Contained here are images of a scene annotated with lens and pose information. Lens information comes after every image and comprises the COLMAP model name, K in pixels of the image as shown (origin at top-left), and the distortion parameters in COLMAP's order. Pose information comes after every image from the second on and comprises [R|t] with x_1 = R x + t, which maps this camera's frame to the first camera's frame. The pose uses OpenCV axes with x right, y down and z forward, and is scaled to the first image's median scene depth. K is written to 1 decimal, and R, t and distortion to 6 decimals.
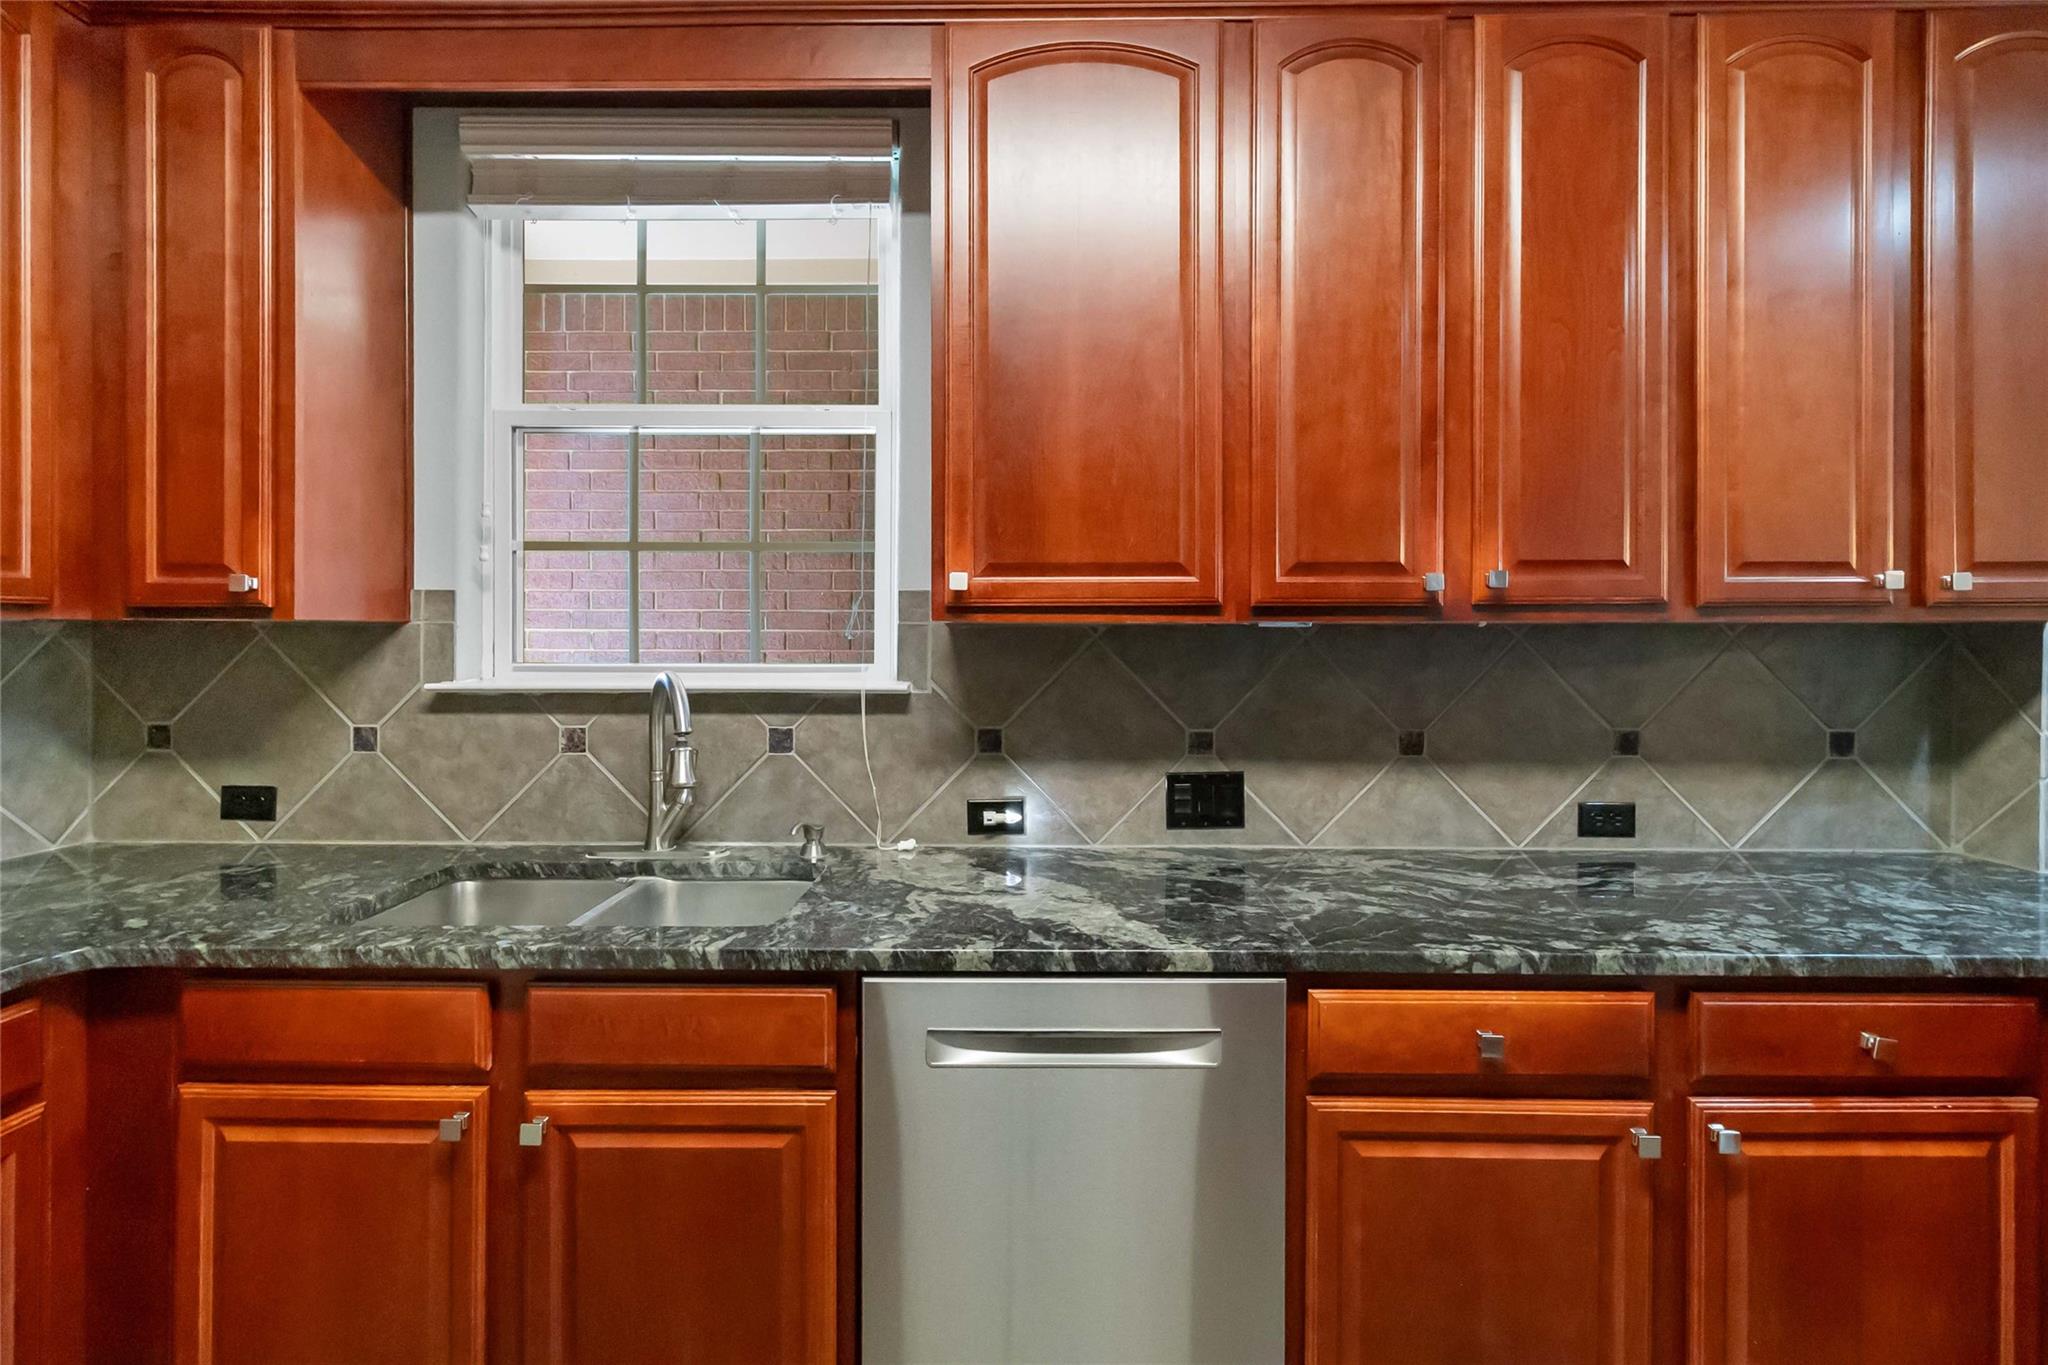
lens RADIAL K [[959.8, 0, 1022.2], [0, 959.8, 640.8], [0, 0, 1]] dist [0.001683, -0.000454]
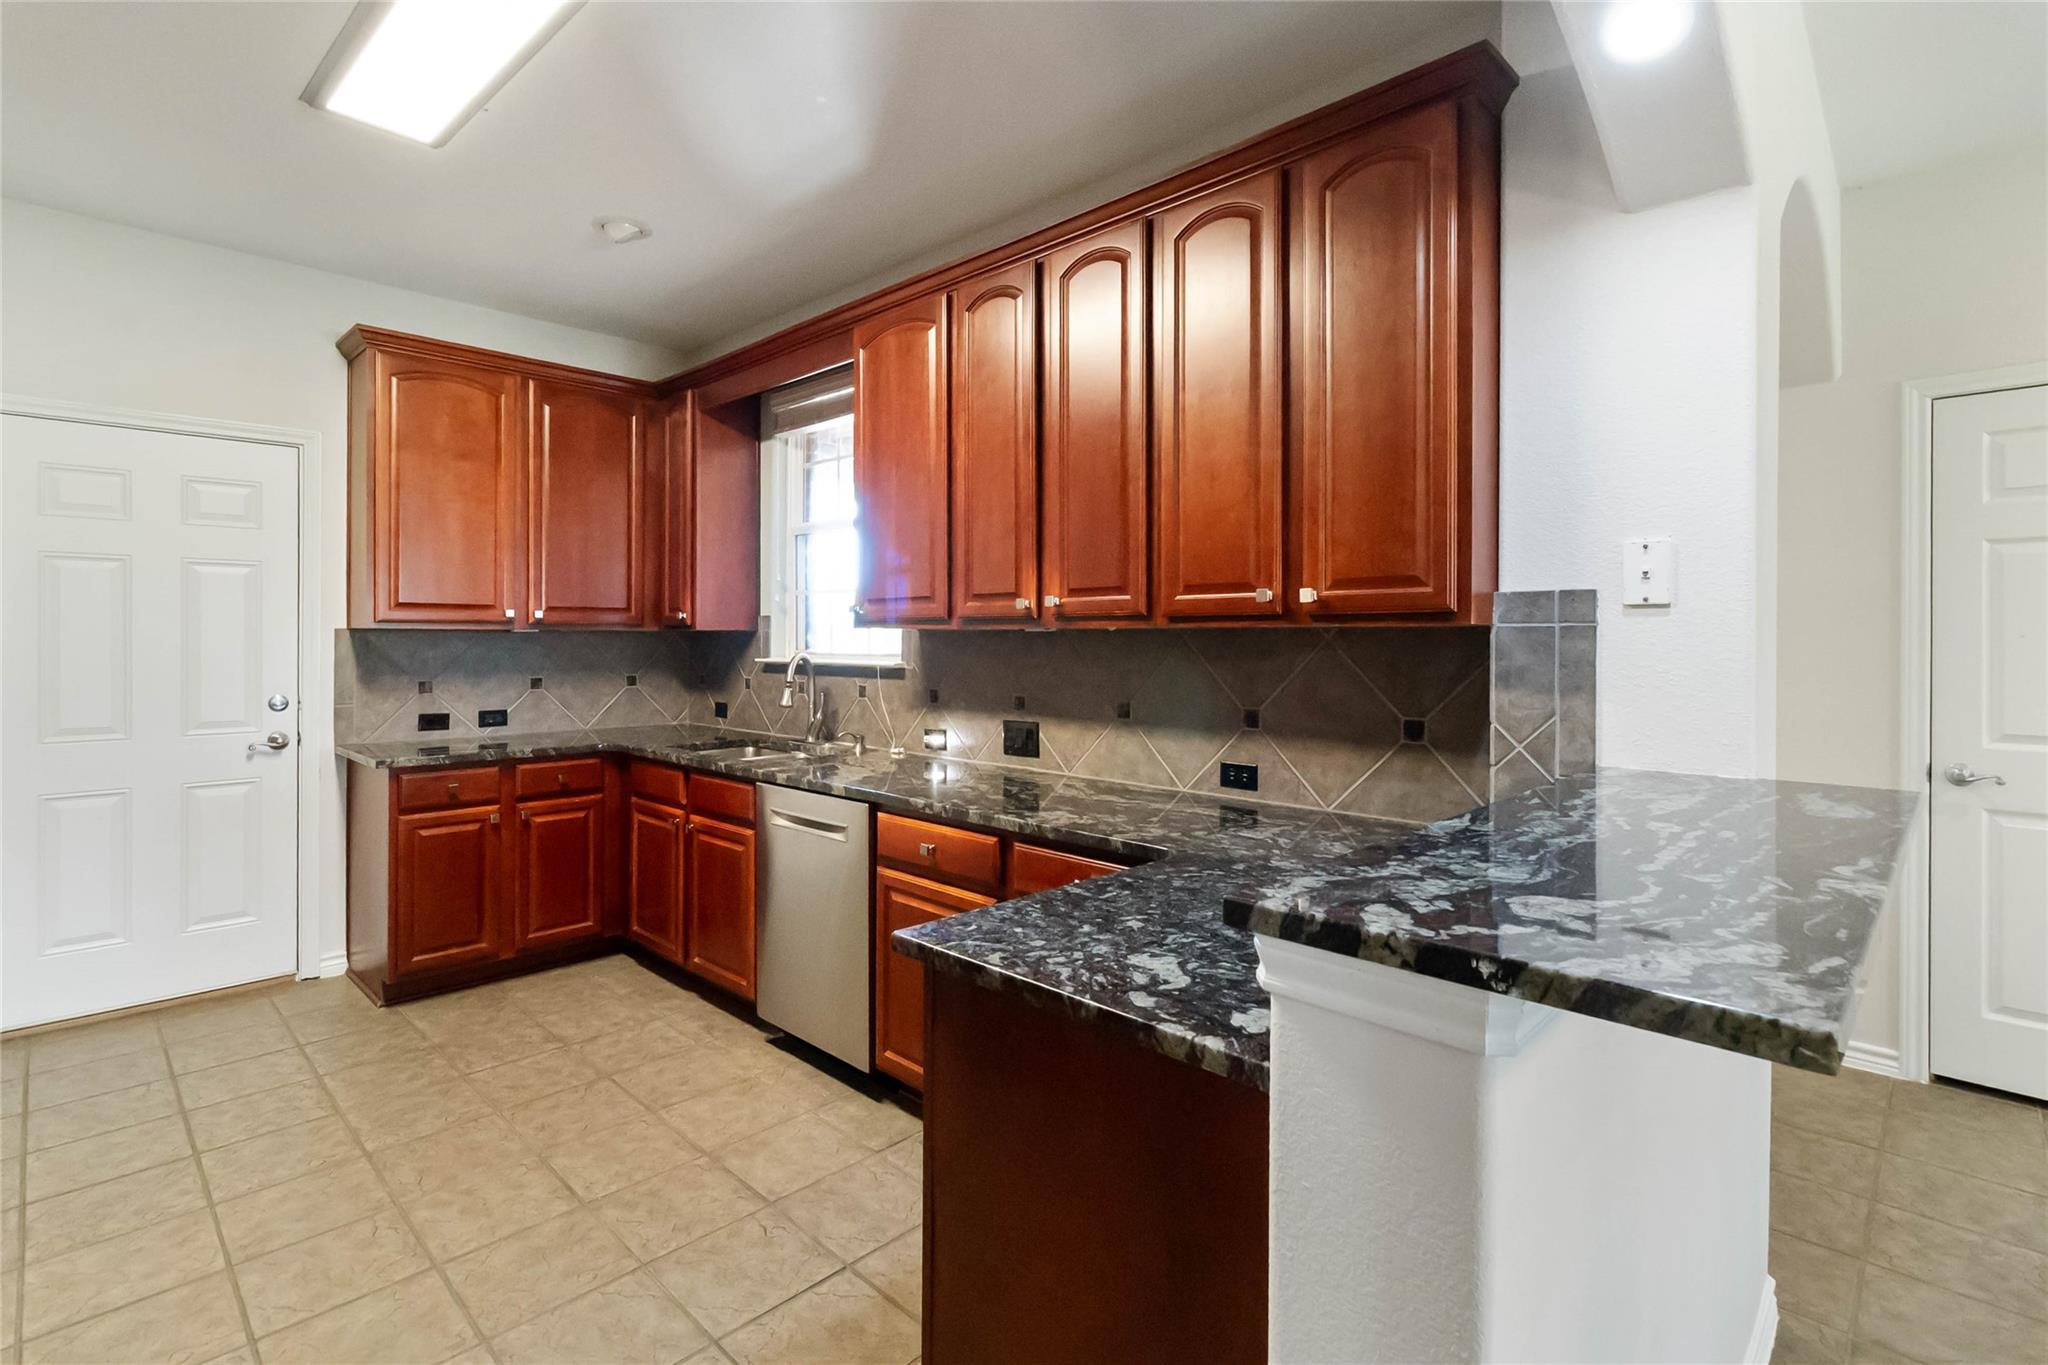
lens RADIAL K [[946.5, 0, 985.2], [0, 946.5, 640.2], [0, 0, 1]] dist [0.002252, -0.000057]
pose [[0.714252, 0.002804, -0.699883, 1.277128], [-0.005962, 0.999980, -0.002078, 0.003846], [0.699863, 0.005657, 0.714254, -0.180560]]
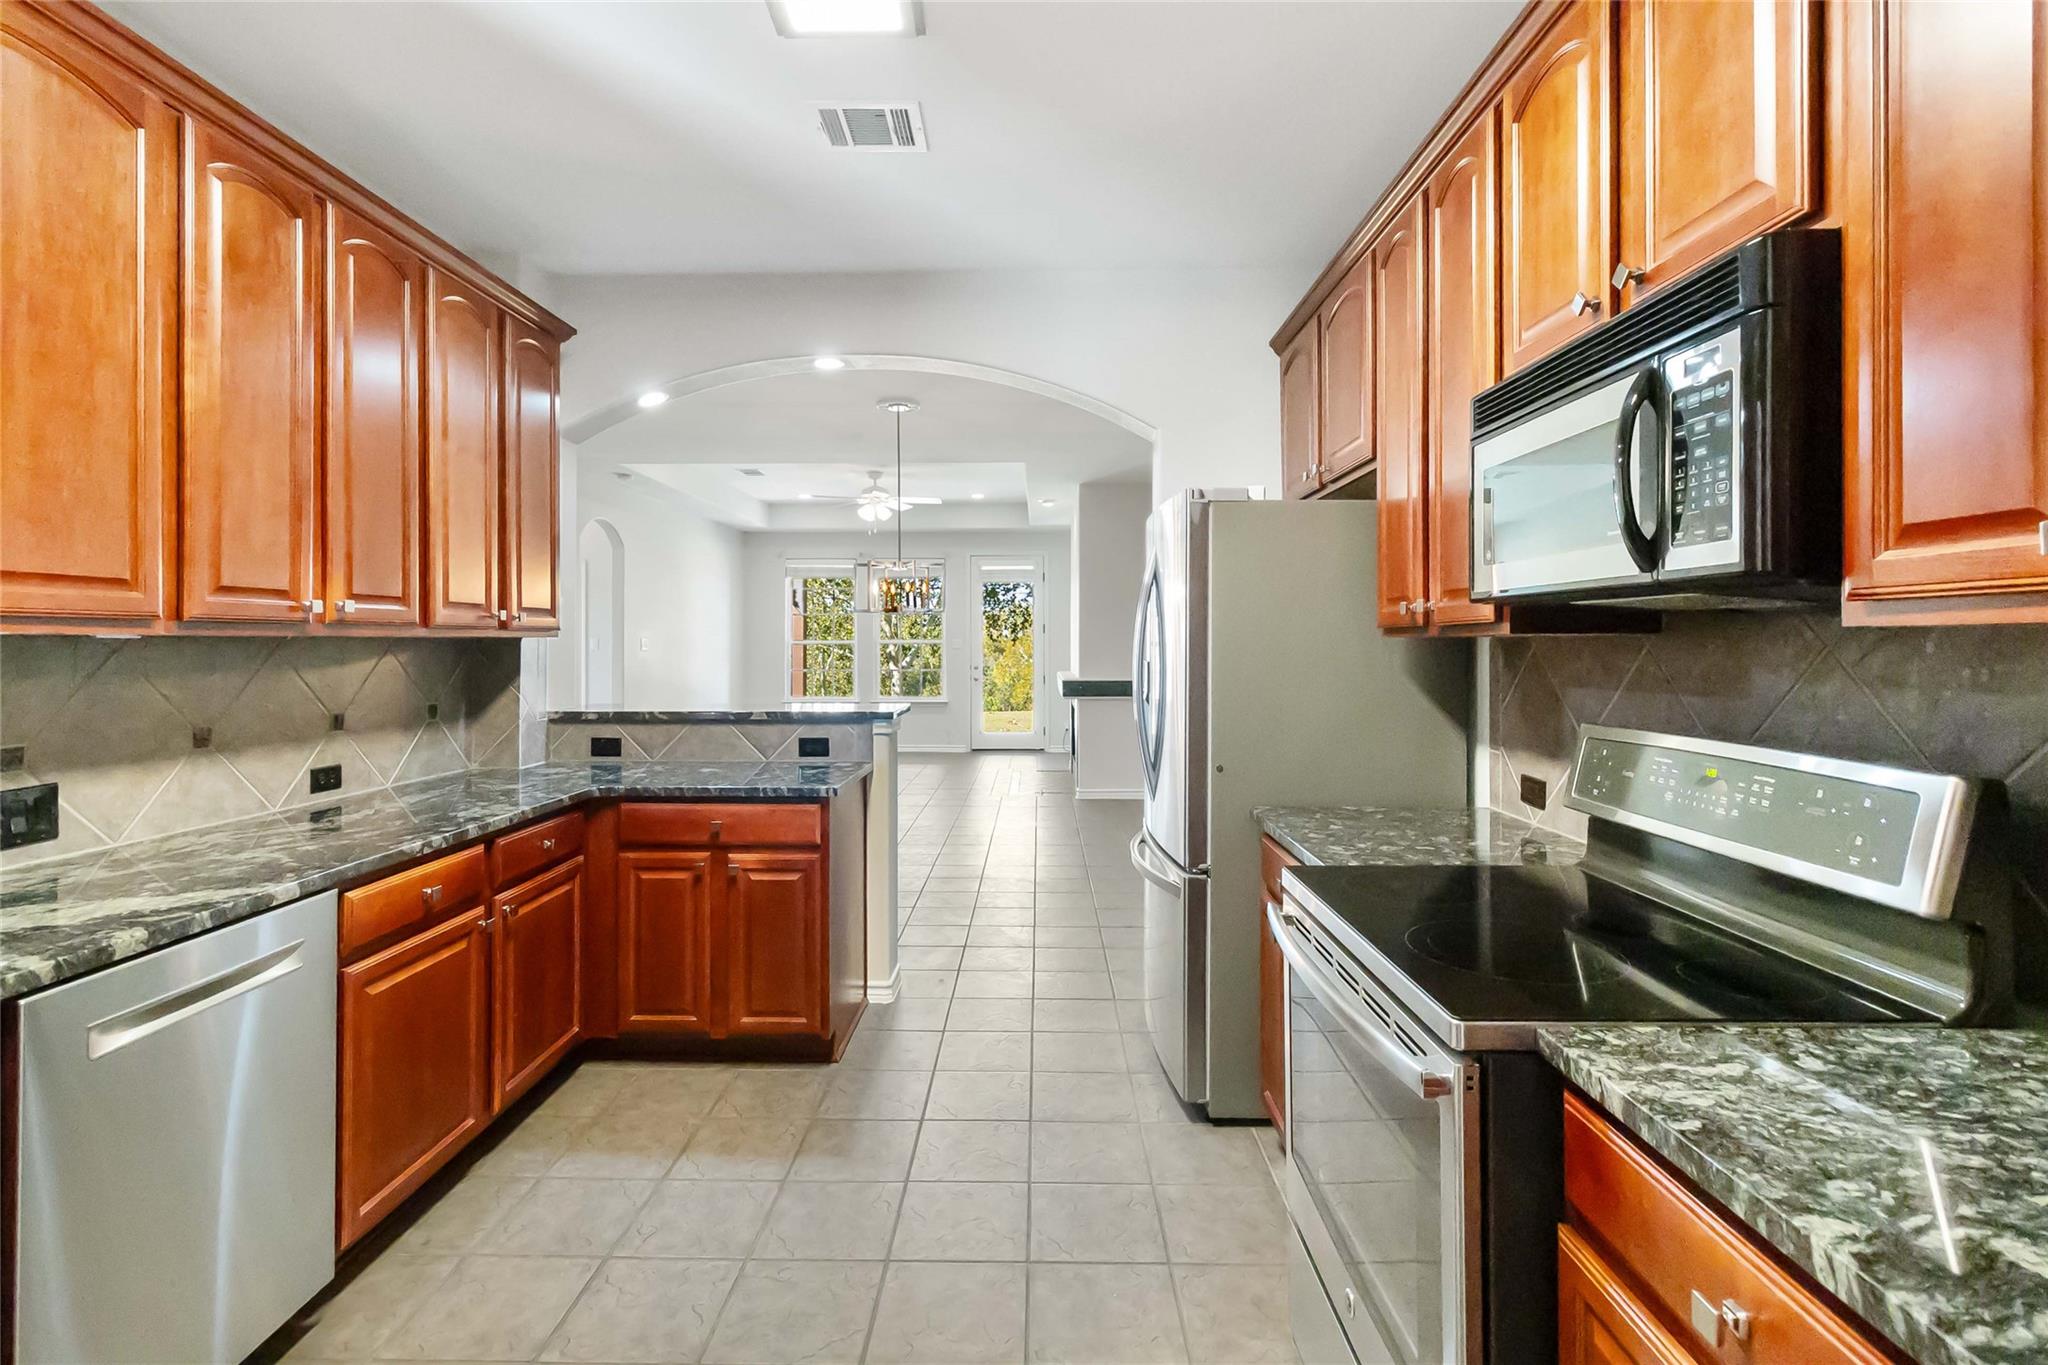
lens RADIAL K [[959.8, 0, 1022.2], [0, 959.8, 640.8], [0, 0, 1]] dist [0.001683, -0.000454]
pose [[0.003118, 0.002467, 0.999992, -0.782110], [0.008422, 0.999961, -0.002494, -0.001162], [-0.999960, 0.008430, 0.003097, -0.013602]]
